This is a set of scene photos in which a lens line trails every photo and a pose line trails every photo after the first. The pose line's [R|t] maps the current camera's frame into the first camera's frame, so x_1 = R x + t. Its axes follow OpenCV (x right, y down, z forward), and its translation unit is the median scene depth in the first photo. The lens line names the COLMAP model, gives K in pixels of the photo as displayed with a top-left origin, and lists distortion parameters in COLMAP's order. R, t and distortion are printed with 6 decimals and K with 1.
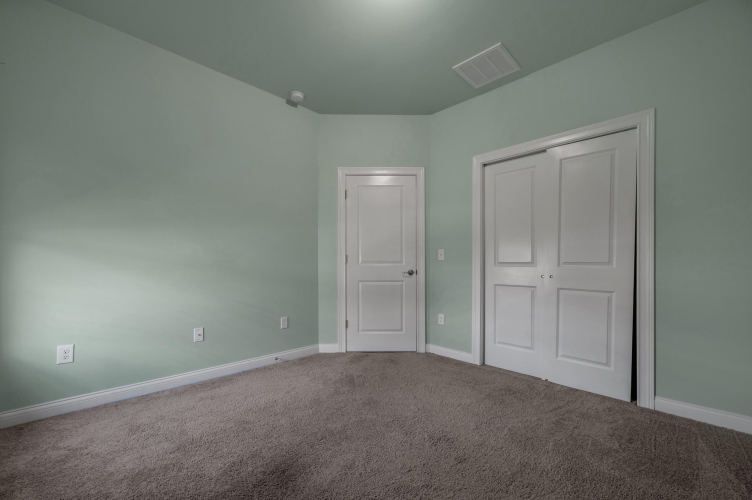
lens RADIAL K [[307.2, 0, 366.3], [0, 307.2, 264.7], [0, 0, 1]] dist [-0.001070, 0.000388]
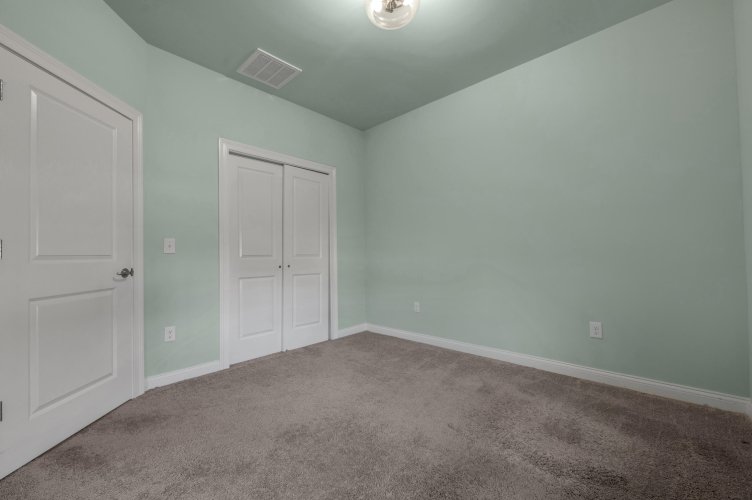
lens RADIAL K [[307.2, 0, 377.4], [0, 307.2, 249.1], [0, 0, 1]] dist [-0.001070, 0.000388]
pose [[-0.074696, 0.015800, 0.997081, -0.529253], [0.014934, 0.999780, -0.014724, -0.006339], [-0.997095, 0.013791, -0.074916, 0.561698]]
